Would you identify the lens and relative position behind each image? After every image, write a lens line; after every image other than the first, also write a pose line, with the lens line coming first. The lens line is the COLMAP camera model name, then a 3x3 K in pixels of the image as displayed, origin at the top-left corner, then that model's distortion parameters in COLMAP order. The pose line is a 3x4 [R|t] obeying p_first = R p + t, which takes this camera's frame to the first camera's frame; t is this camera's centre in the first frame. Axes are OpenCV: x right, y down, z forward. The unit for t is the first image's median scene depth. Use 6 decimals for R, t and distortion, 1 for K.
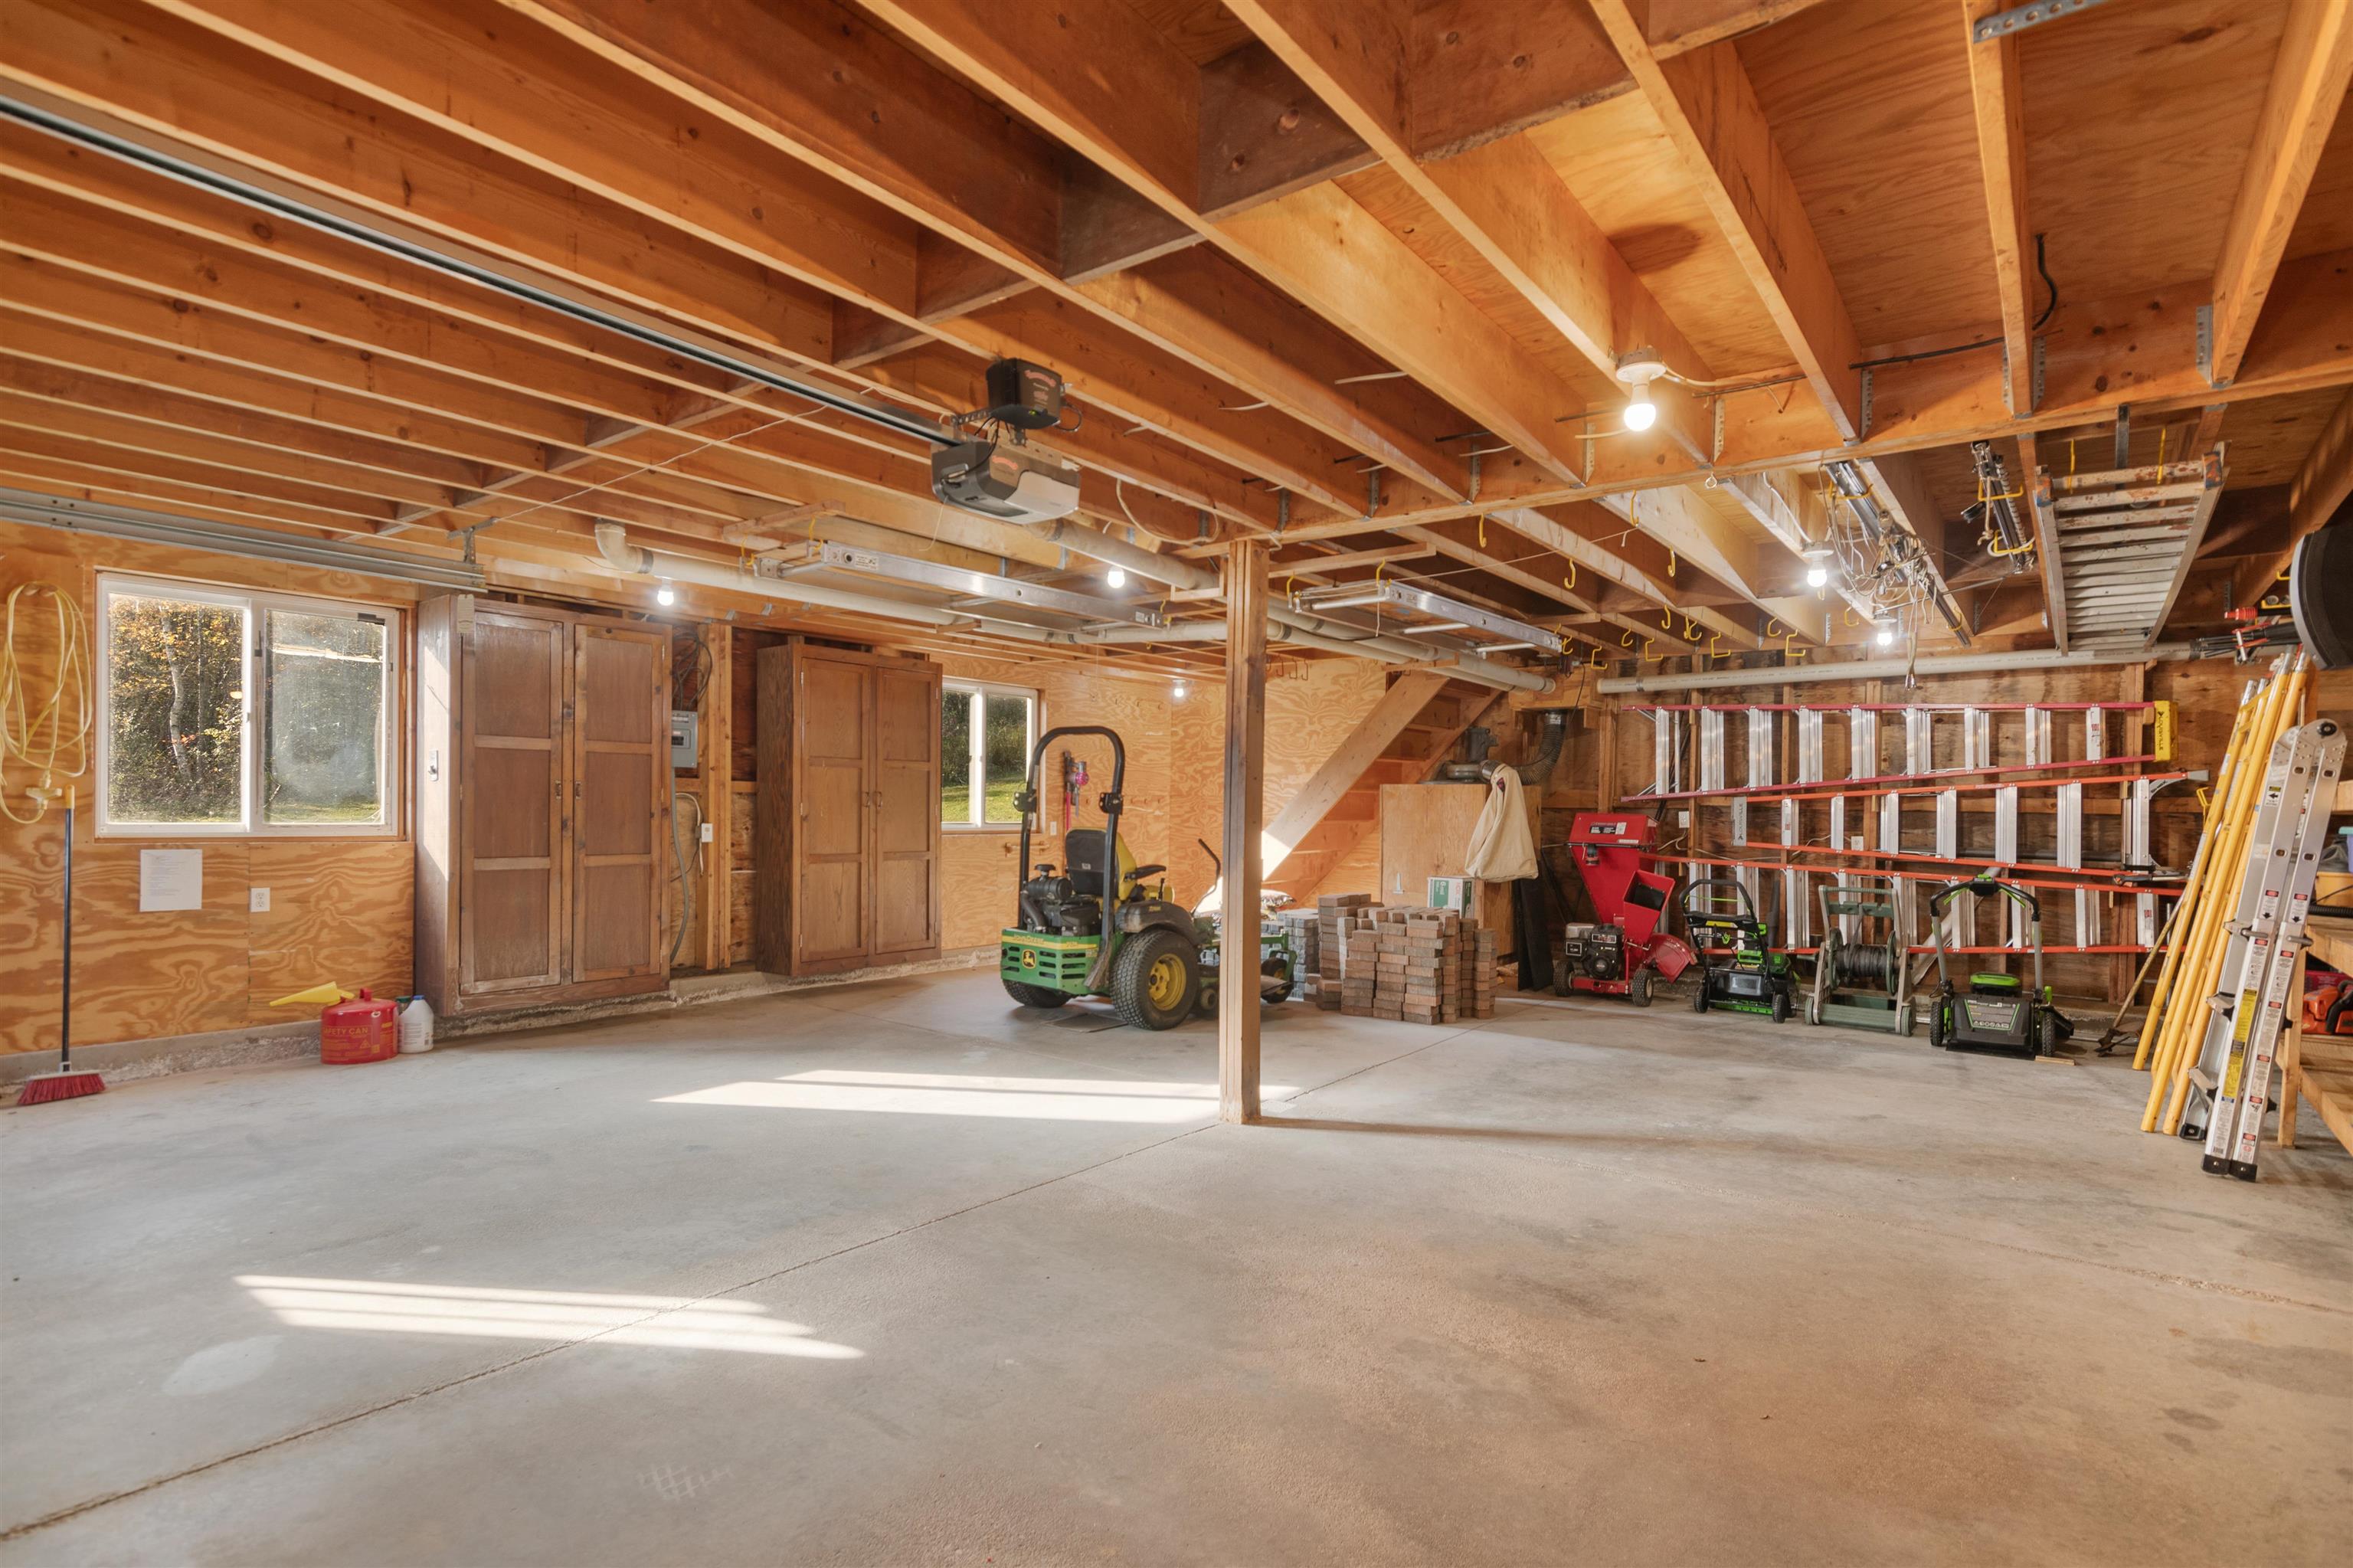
lens RADIAL K [[1142.0, 0, 1180.7], [0, 1142.0, 788.0], [0, 0, 1]] dist [-0.001663, 0.001107]
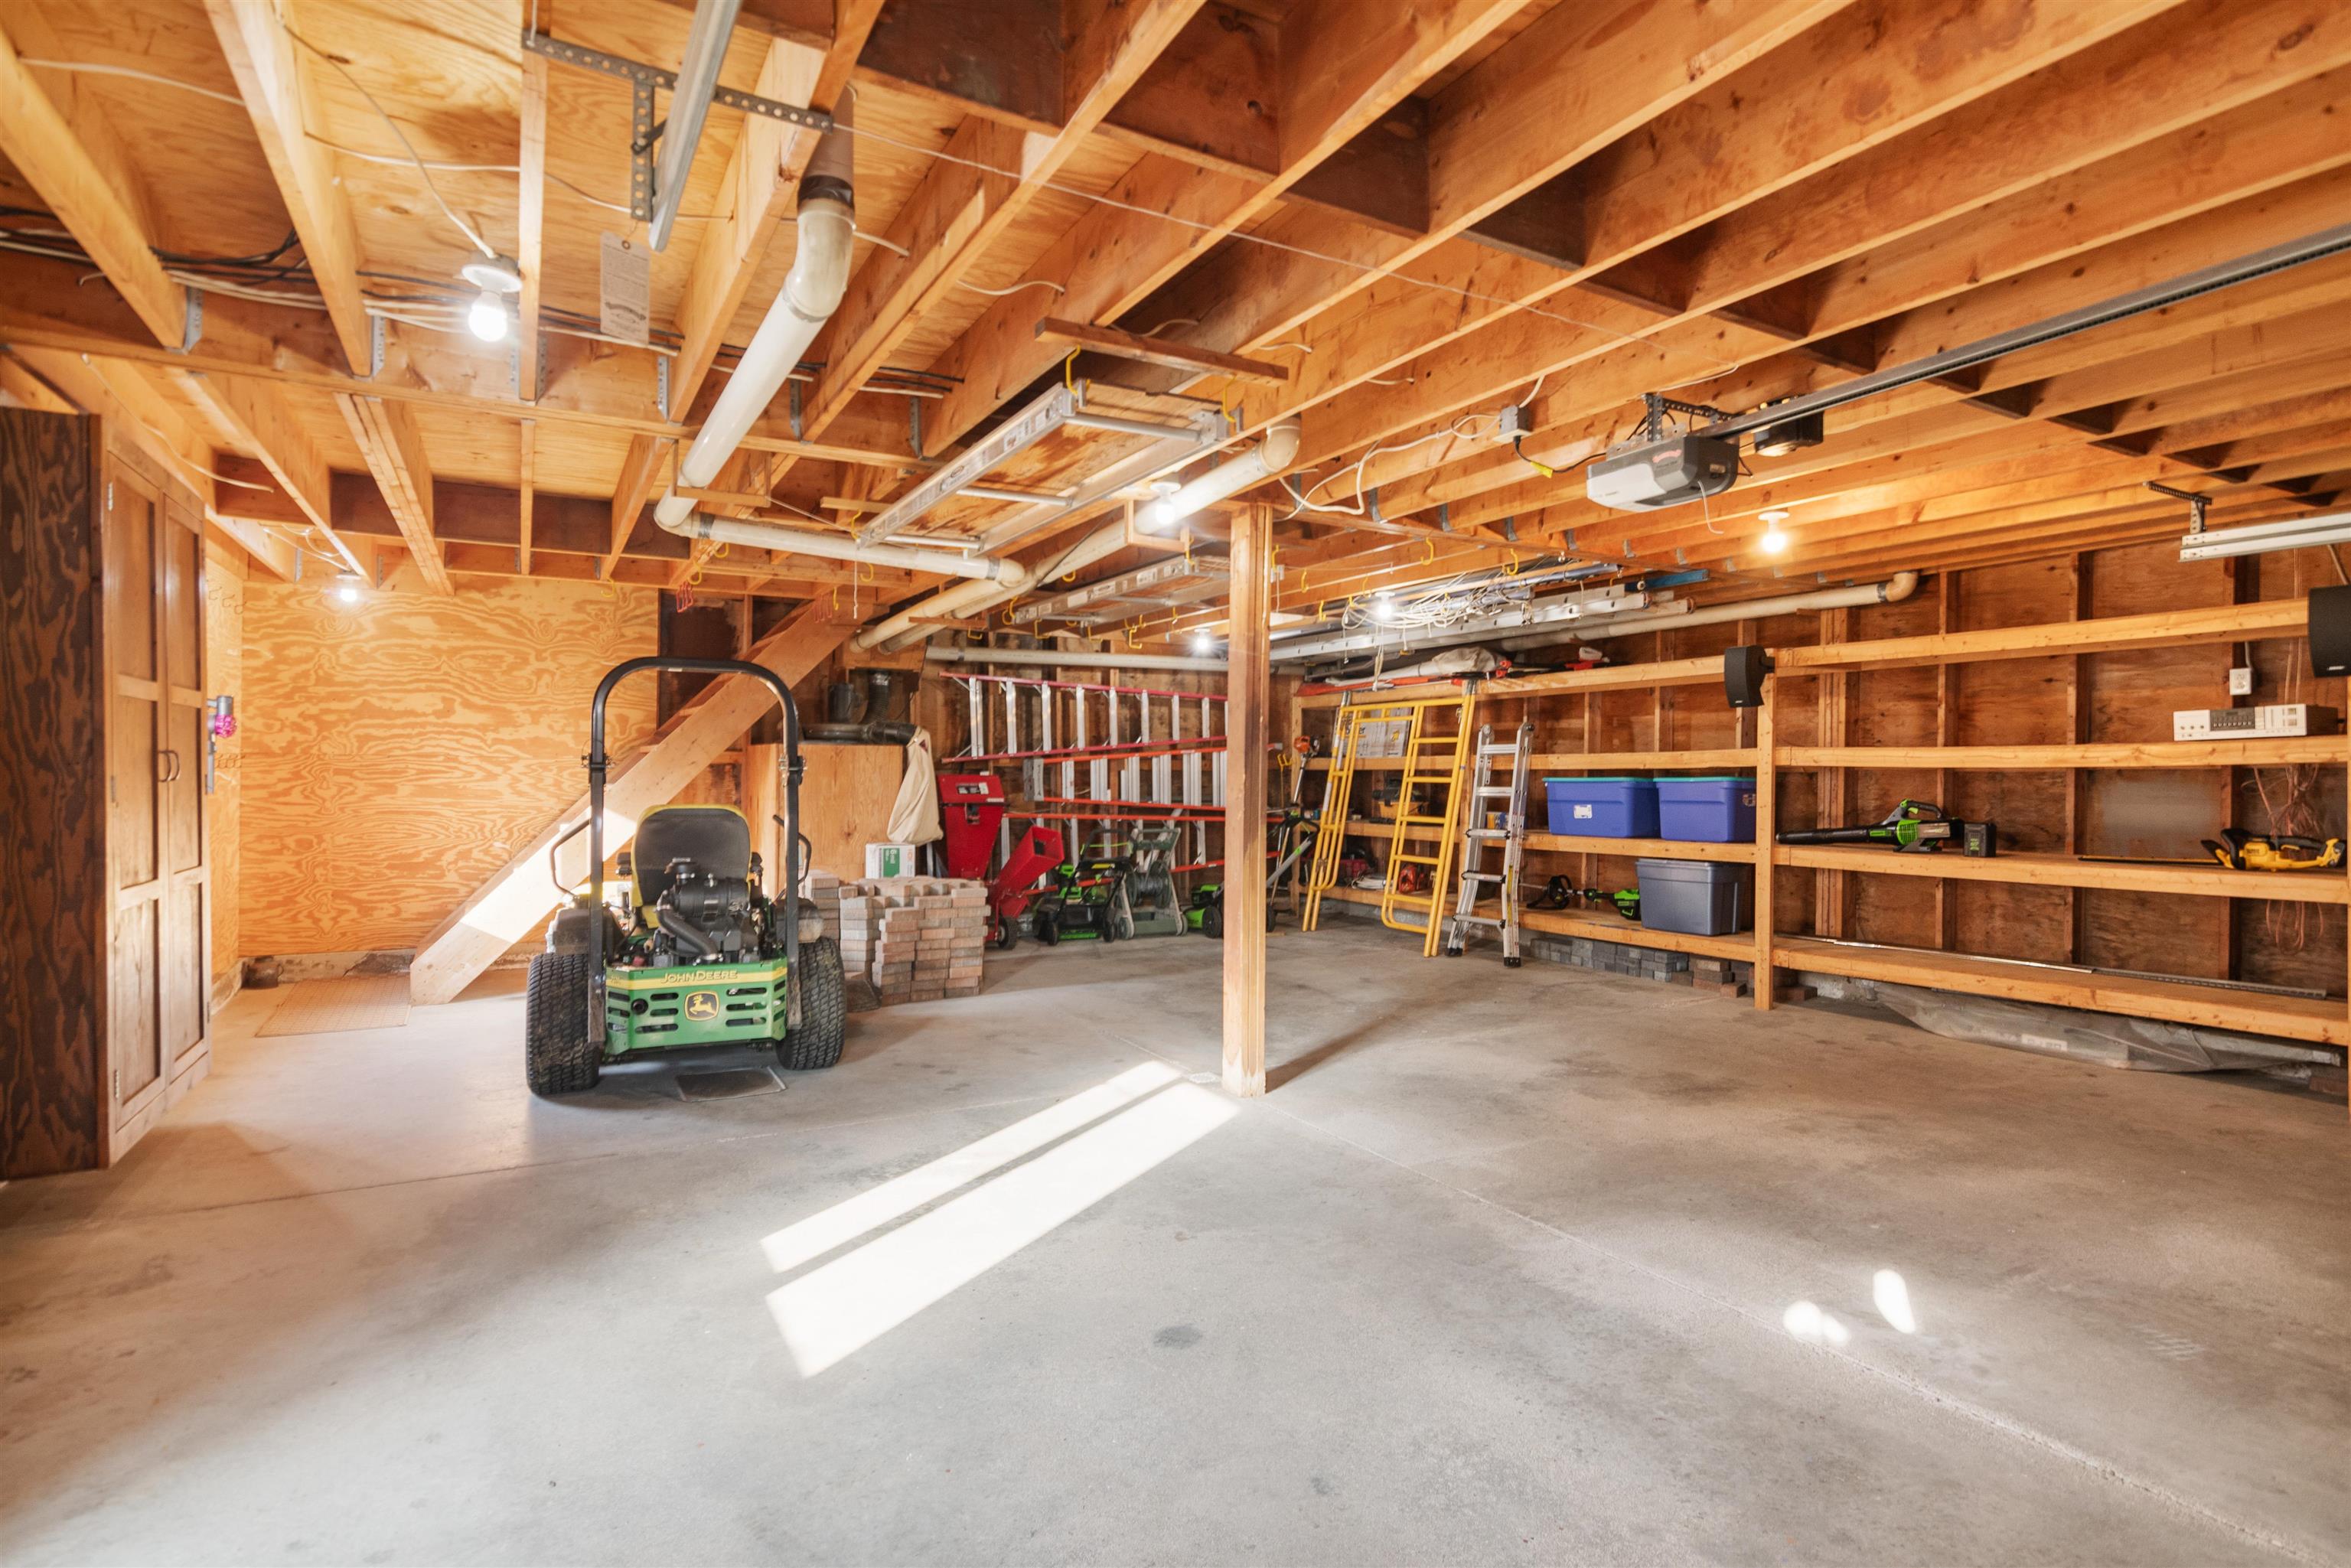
lens RADIAL K [[1141.0, 0, 1179.7], [0, 1141.0, 788.0], [0, 0, 1]] dist [-0.001663, 0.001107]
pose [[0.395028, -0.025034, 0.918328, -0.588952], [-0.013008, 0.999376, 0.032839, -0.003003], [-0.918577, -0.024918, 0.394456, 0.453174]]
